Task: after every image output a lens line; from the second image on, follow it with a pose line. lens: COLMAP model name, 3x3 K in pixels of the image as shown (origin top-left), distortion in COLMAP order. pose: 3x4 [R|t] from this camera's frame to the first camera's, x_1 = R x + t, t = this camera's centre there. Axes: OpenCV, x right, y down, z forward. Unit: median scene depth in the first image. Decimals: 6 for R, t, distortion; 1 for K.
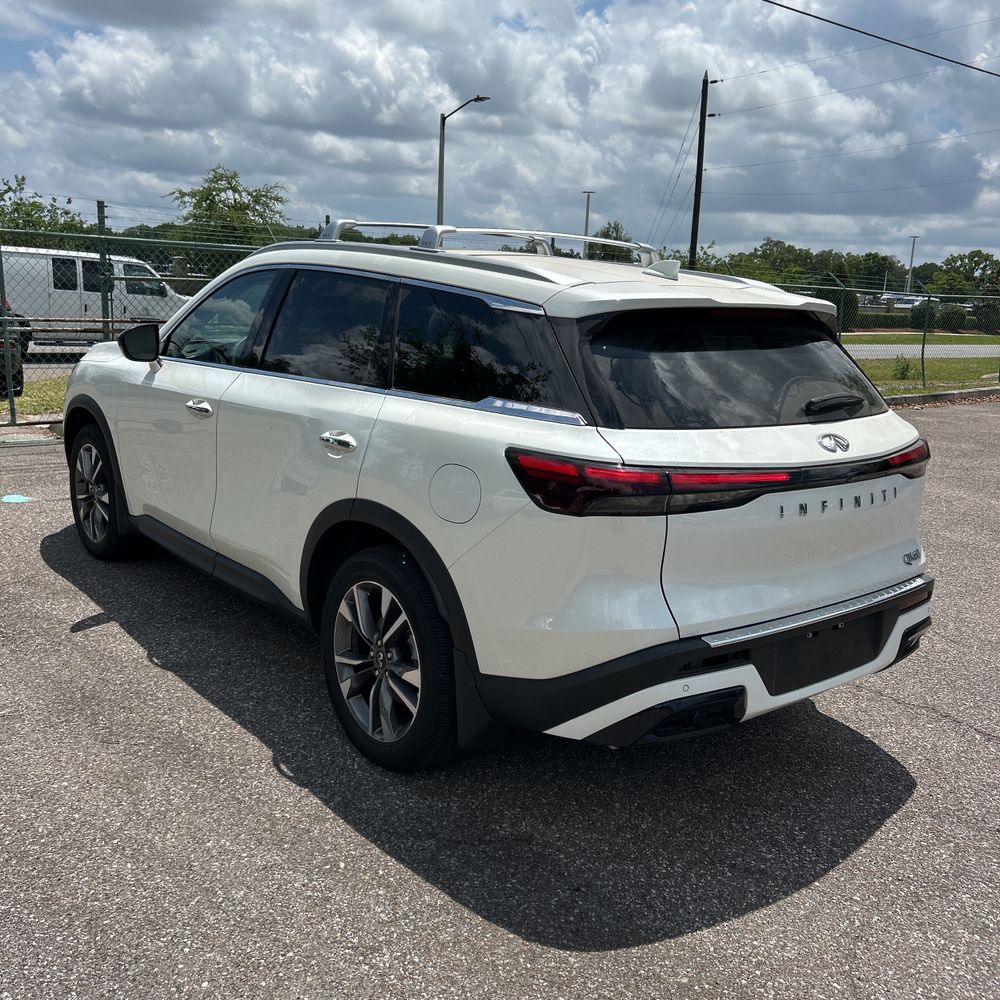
lens RADIAL K [[1013.1, 0, 489.5], [0, 1013.1, 496.5], [0, 0, 1]] dist [0.046078, -0.043060]
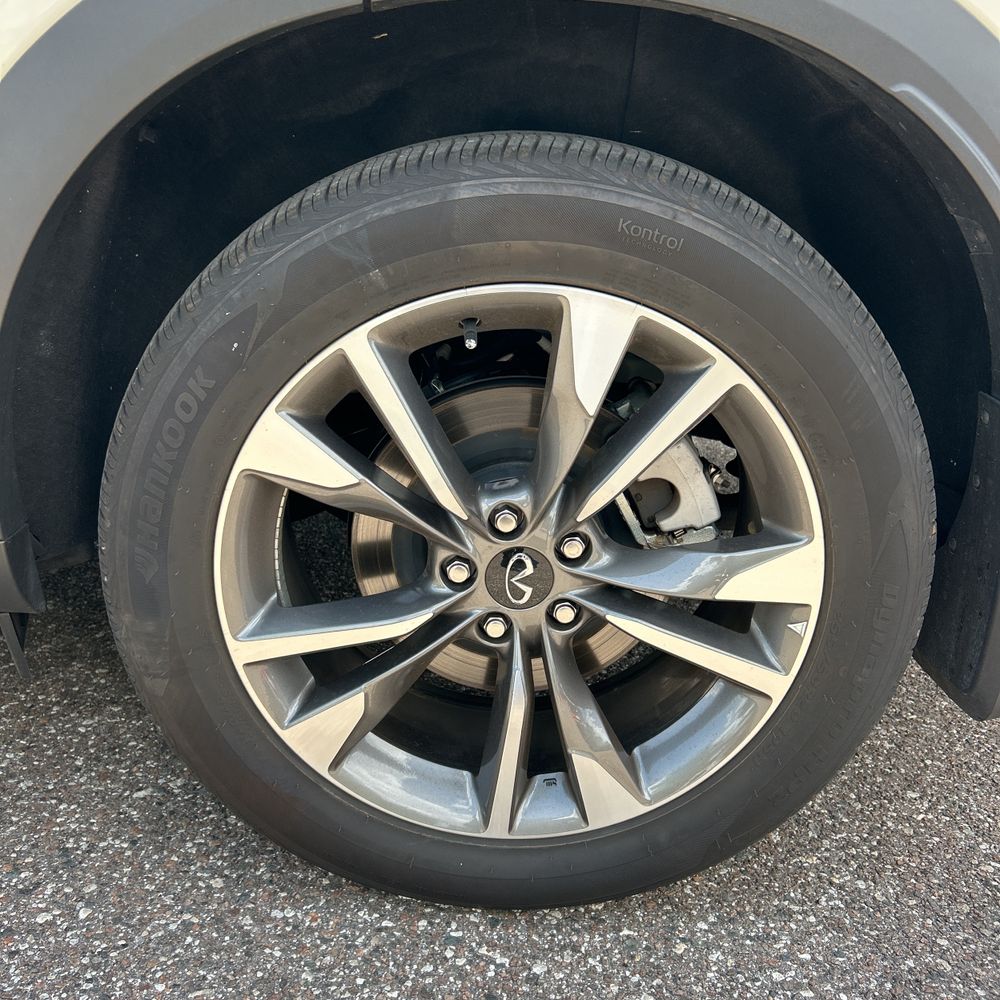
lens RADIAL K [[997.9, 0, 525.6], [0, 997.9, 498.9], [0, 0, 1]] dist [0.086271, -0.114977]
pose [[0.610243, -0.298386, 0.733873, -0.287337], [0.139172, 0.952328, 0.271481, 0.065324], [-0.779894, -0.063535, 0.622678, 0.802415]]
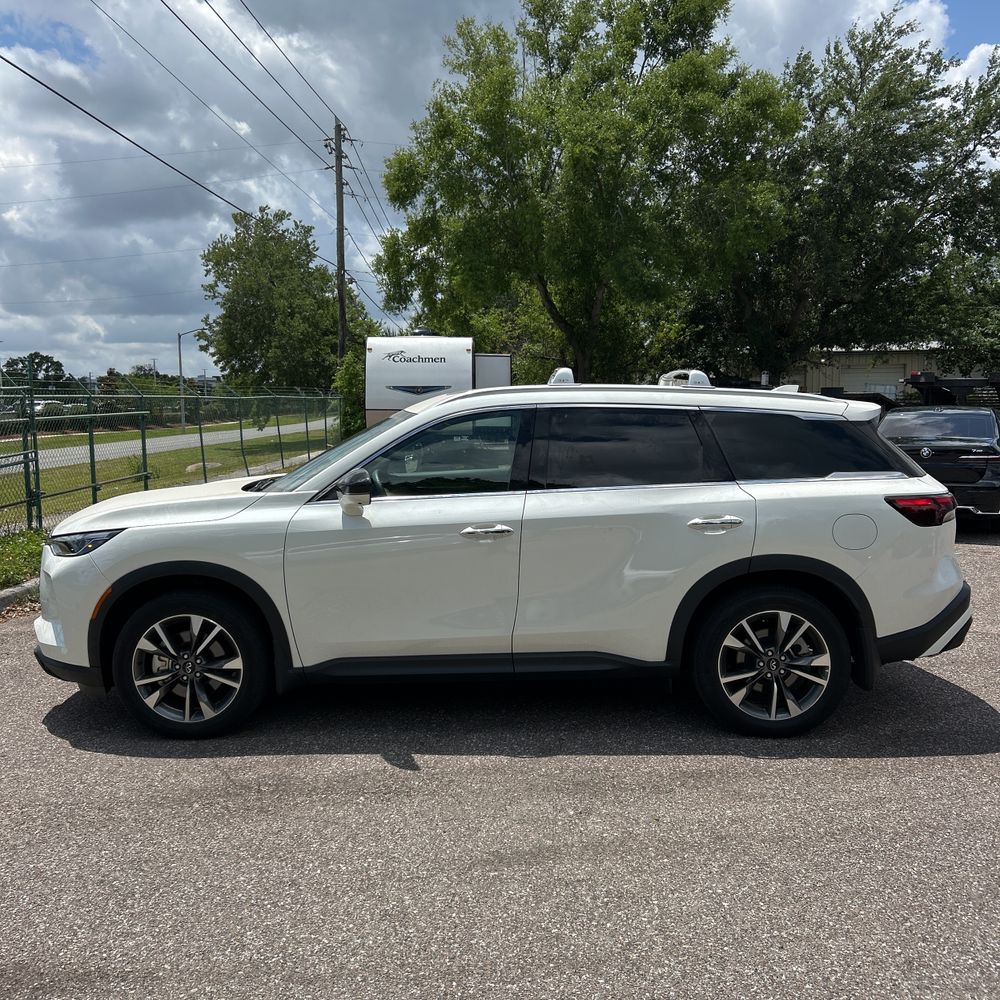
lens RADIAL K [[1005.8, 0, 501.8], [0, 1005.8, 482.8], [0, 0, 1]] dist [0.141723, -0.306773]
pose [[0.644979, -0.127365, 0.753512, -1.368592], [0.208629, 0.977905, -0.013284, -0.148610], [-0.735171, 0.165772, 0.657300, 0.276681]]
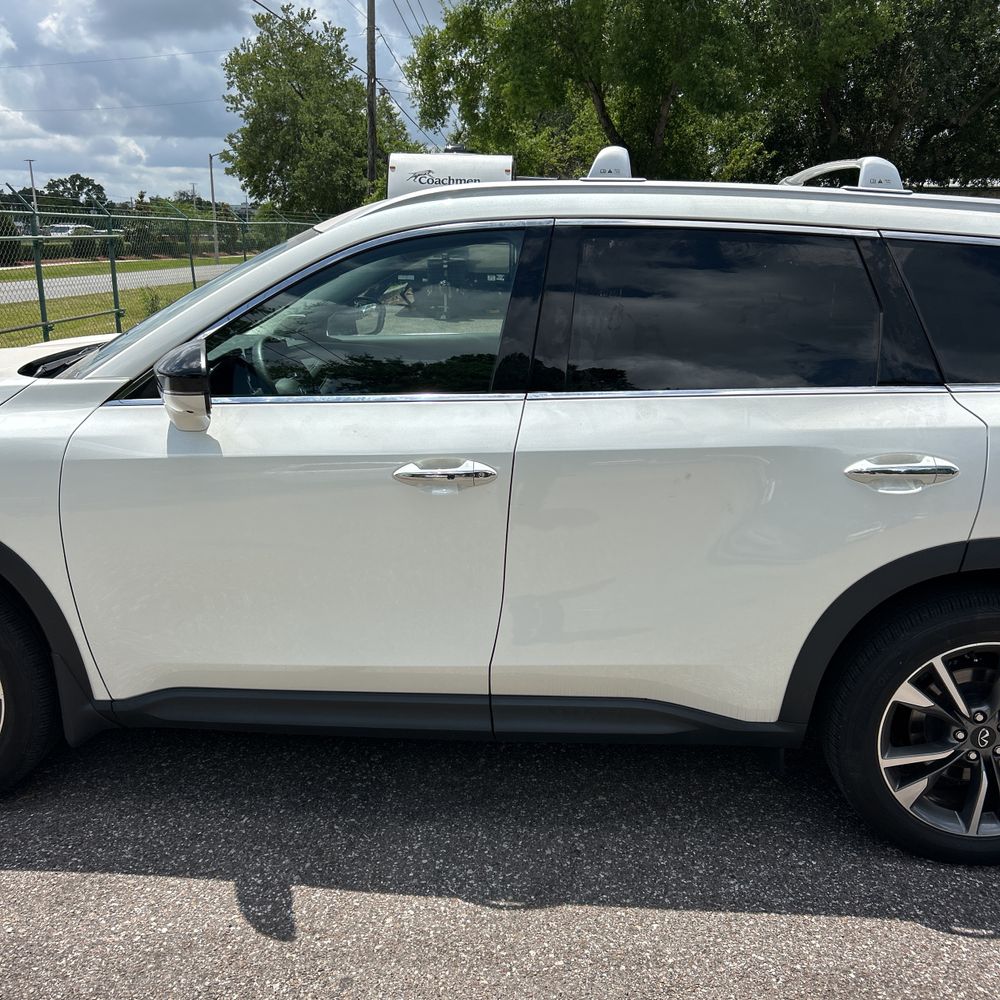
lens RADIAL K [[1020.4, 0, 500.5], [0, 1020.4, 498.3], [0, 0, 1]] dist [0.028879, -0.029024]
pose [[0.683834, -0.230339, 0.692326, -0.818651], [0.182013, 0.972718, 0.143845, -0.184240], [-0.706570, 0.027646, 0.707103, 0.680724]]
